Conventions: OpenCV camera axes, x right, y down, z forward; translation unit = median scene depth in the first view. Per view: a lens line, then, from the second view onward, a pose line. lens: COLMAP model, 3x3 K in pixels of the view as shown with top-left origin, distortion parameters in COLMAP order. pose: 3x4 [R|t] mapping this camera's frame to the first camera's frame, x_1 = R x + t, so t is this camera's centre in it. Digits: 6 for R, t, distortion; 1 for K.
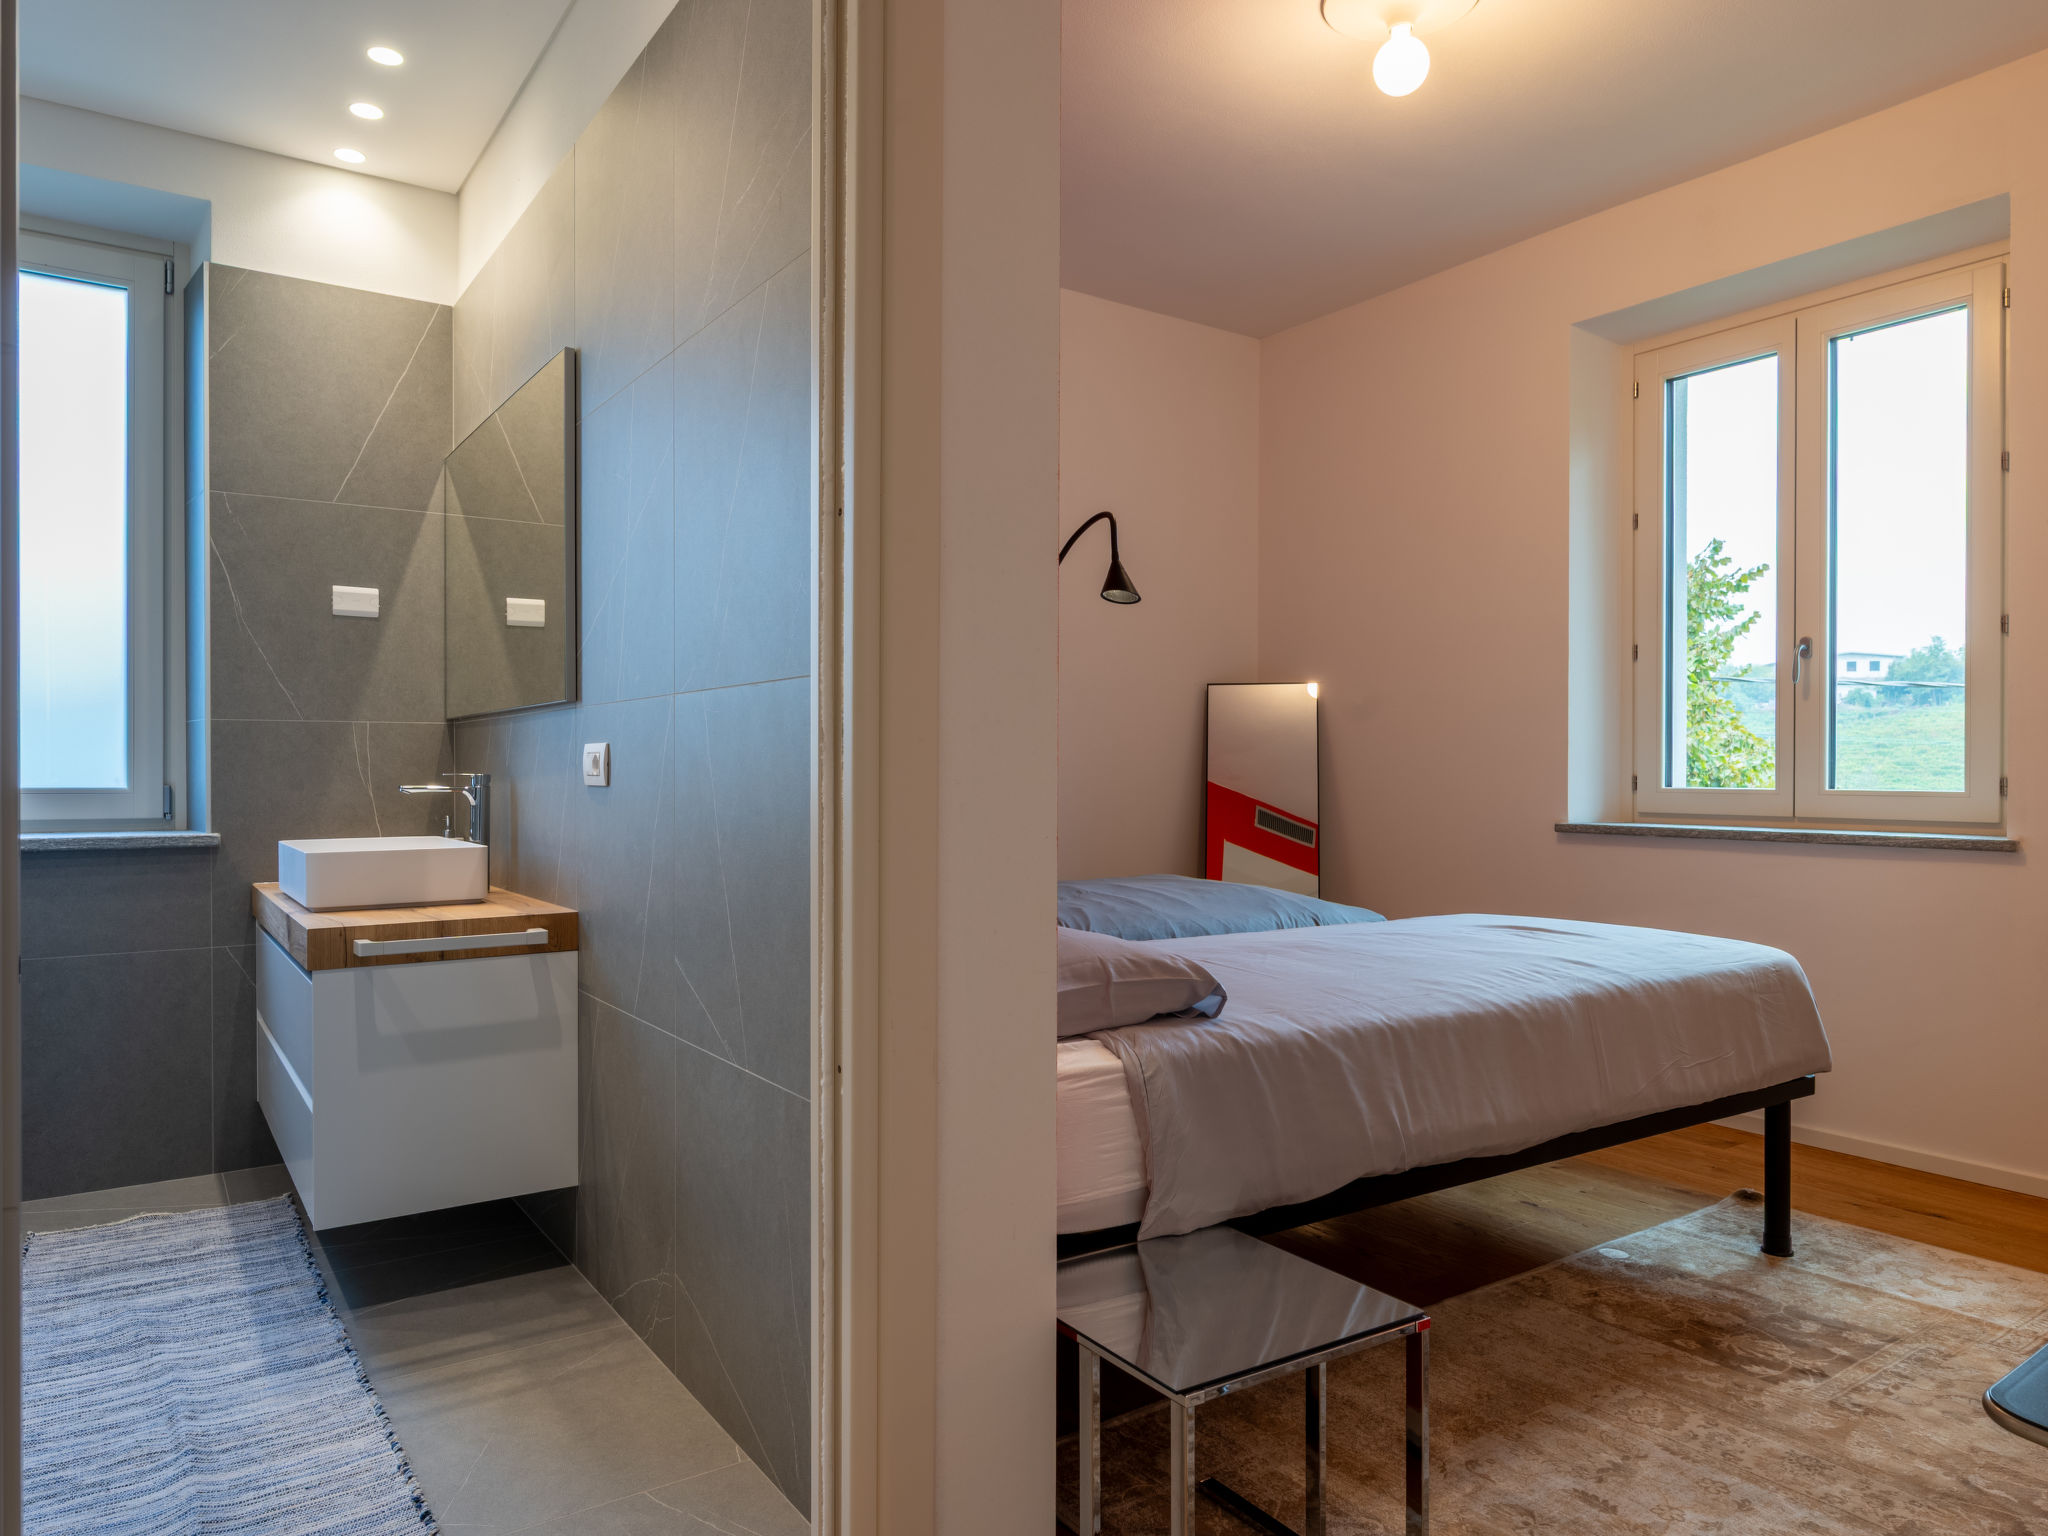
lens RADIAL K [[1323.1, 0, 1024.0], [0, 1323.1, 768.0], [0, 0, 1]] dist [-0.000943, -0.002022]
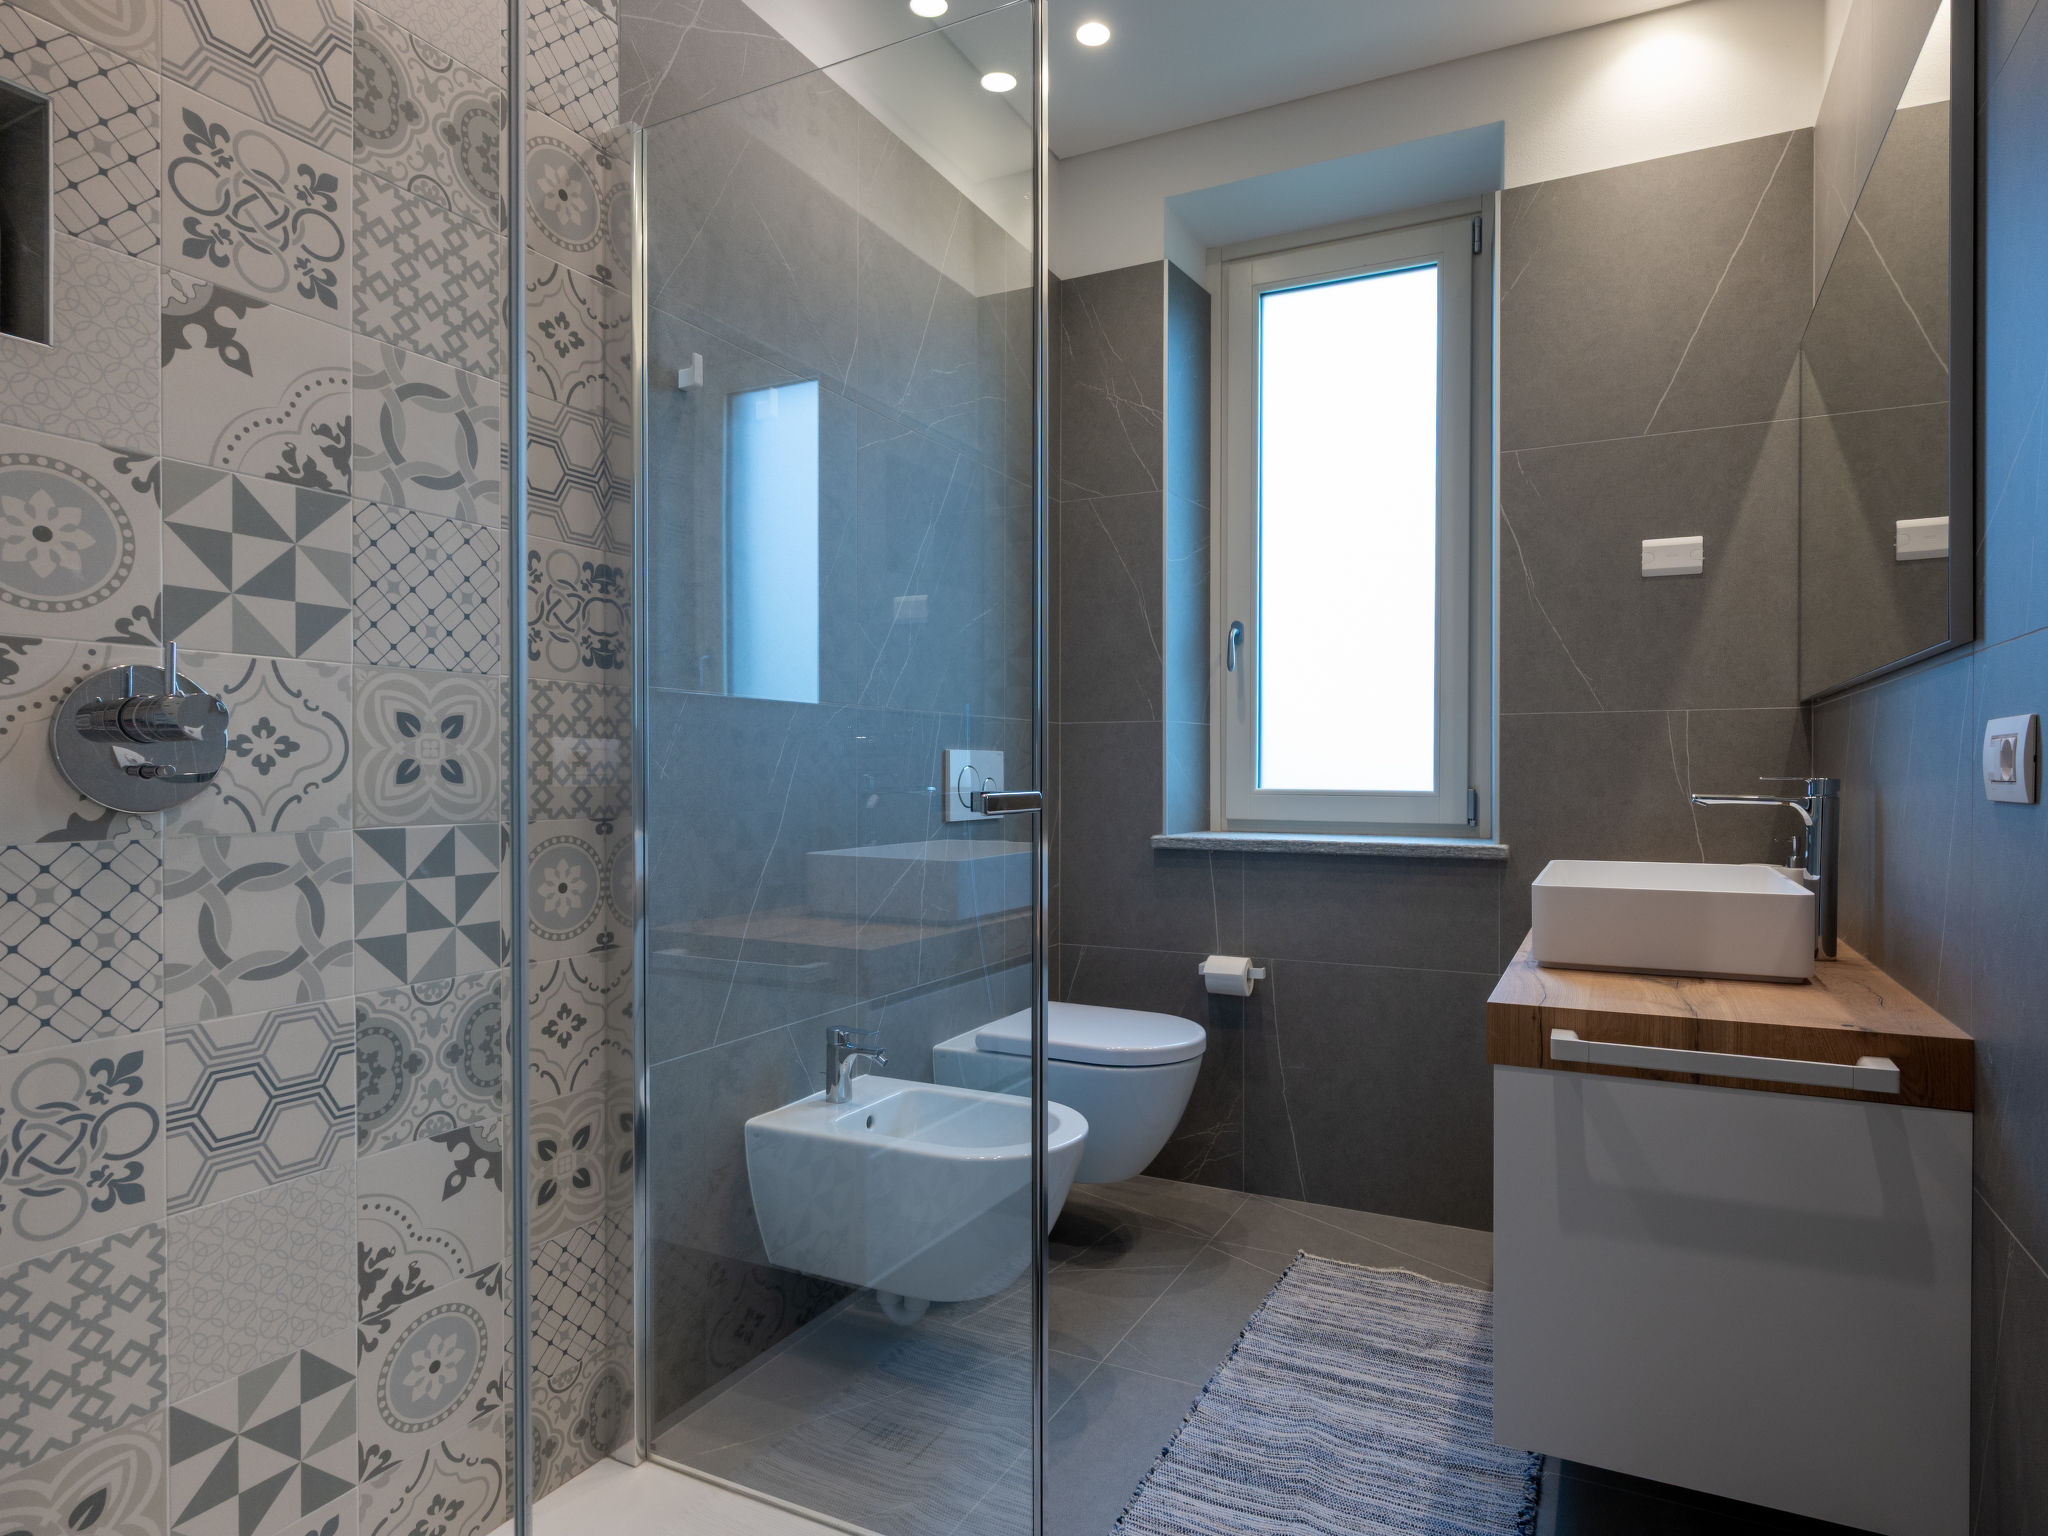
lens RADIAL K [[1170.7, 0, 1025.6], [0, 1170.7, 783.8], [0, 0, 1]] dist [-0.004414, -0.000385]
pose [[0.483995, 0.009090, -0.875023, -0.107121], [-0.000454, 0.999949, 0.010137, 0.001949], [0.875071, -0.004509, 0.483974, 0.417306]]
